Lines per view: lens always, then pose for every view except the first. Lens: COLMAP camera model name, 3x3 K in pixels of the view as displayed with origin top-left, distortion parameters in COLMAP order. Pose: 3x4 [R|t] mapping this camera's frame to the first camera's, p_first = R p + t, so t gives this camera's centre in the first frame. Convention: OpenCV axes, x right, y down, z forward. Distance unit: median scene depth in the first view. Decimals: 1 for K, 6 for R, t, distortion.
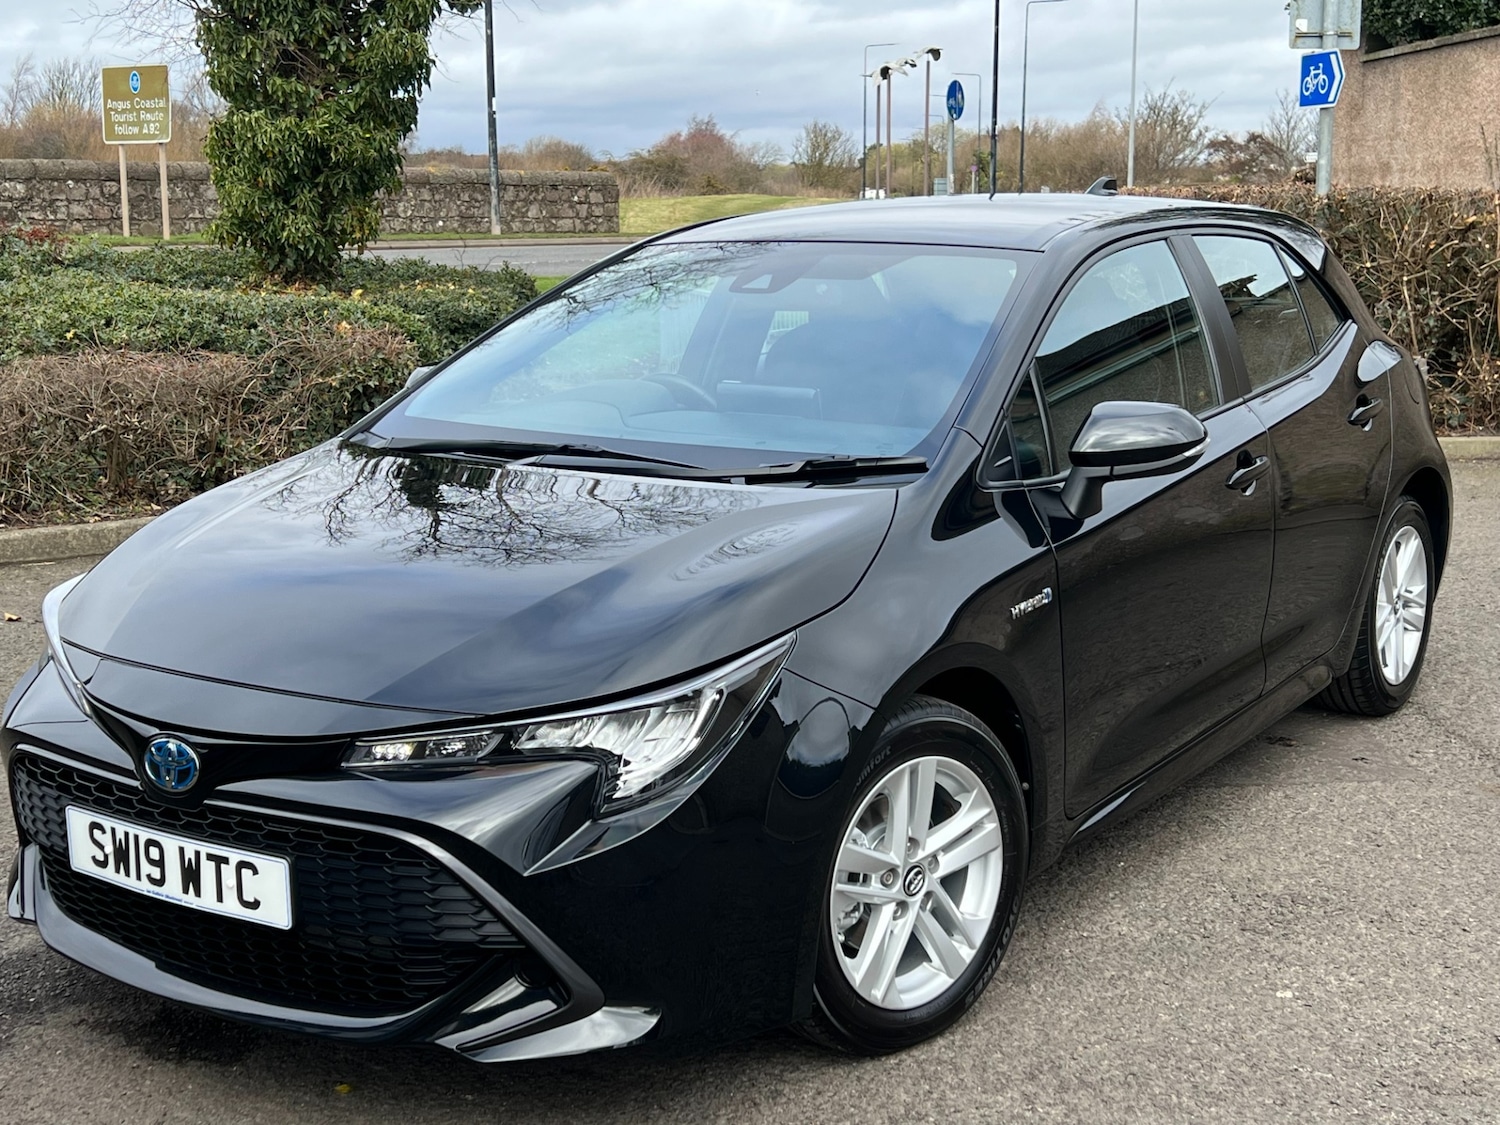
lens RADIAL K [[2026.9, 0, 750.0], [0, 2026.9, 562.5], [0, 0, 1]] dist [0.163787, -0.443149]
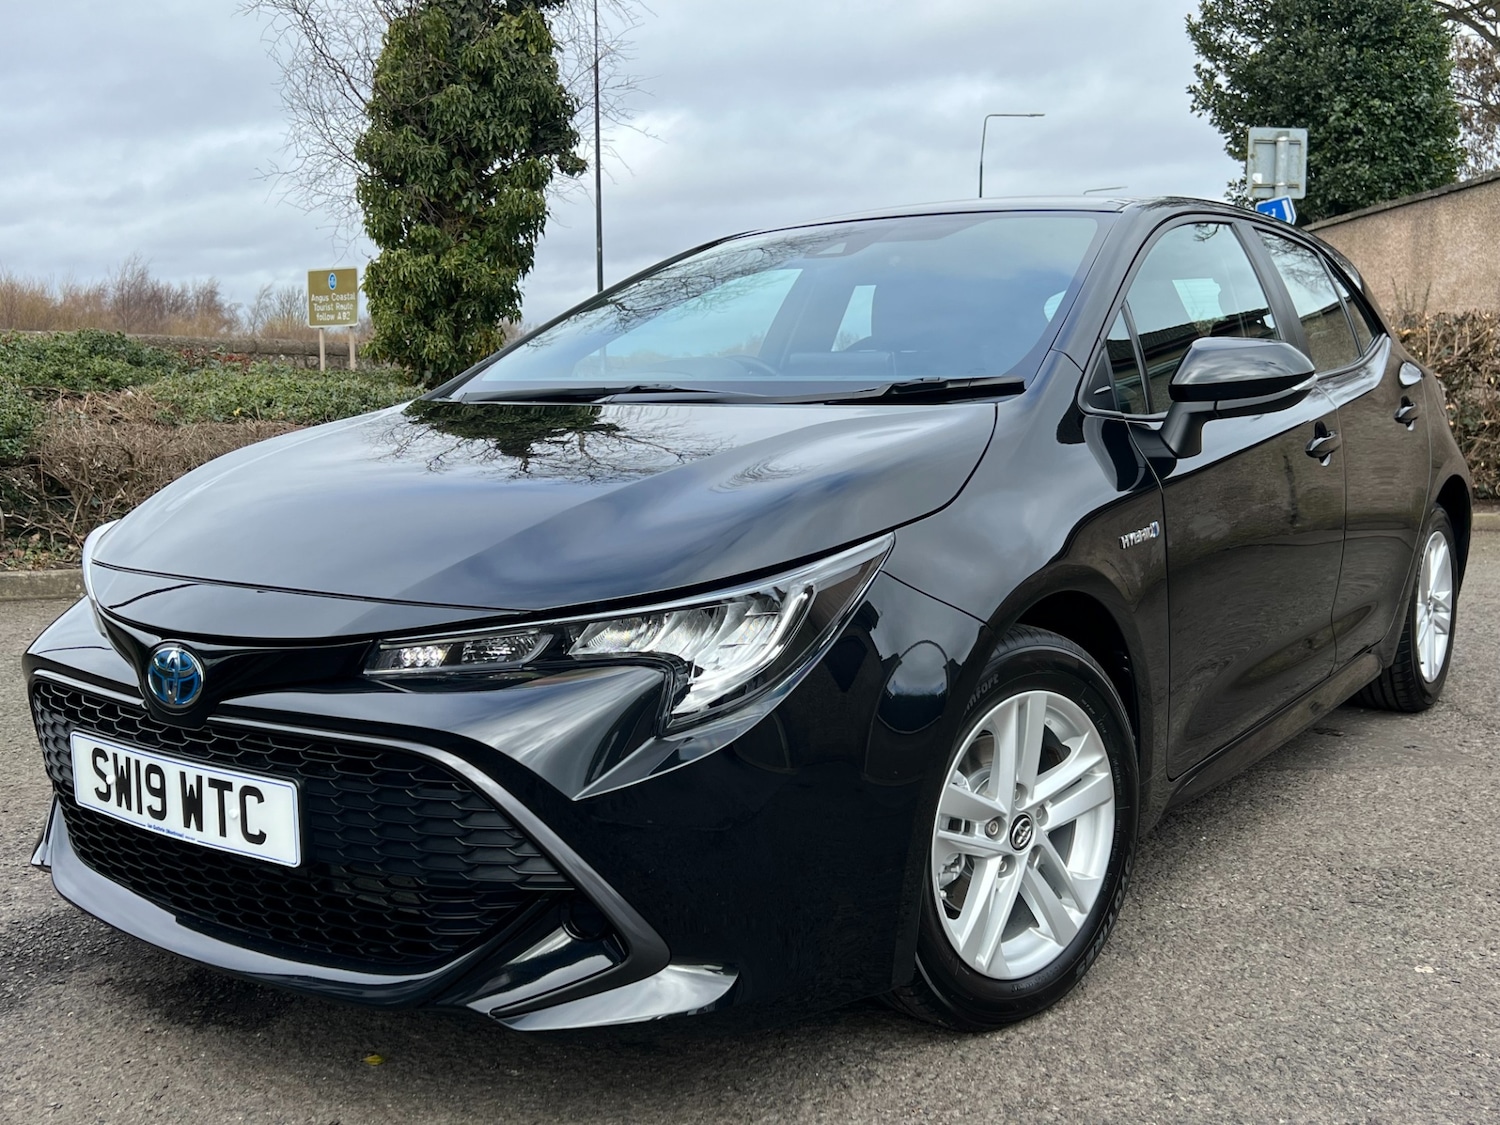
lens RADIAL K [[1605.3, 0, 746.6], [0, 1605.3, 534.5], [0, 0, 1]] dist [0.090736, -0.182060]
pose [[0.999506, 0.004510, -0.031102, -0.017871], [-0.006483, 0.997953, -0.063626, 0.073392], [0.030752, 0.063797, 0.997489, 0.291877]]
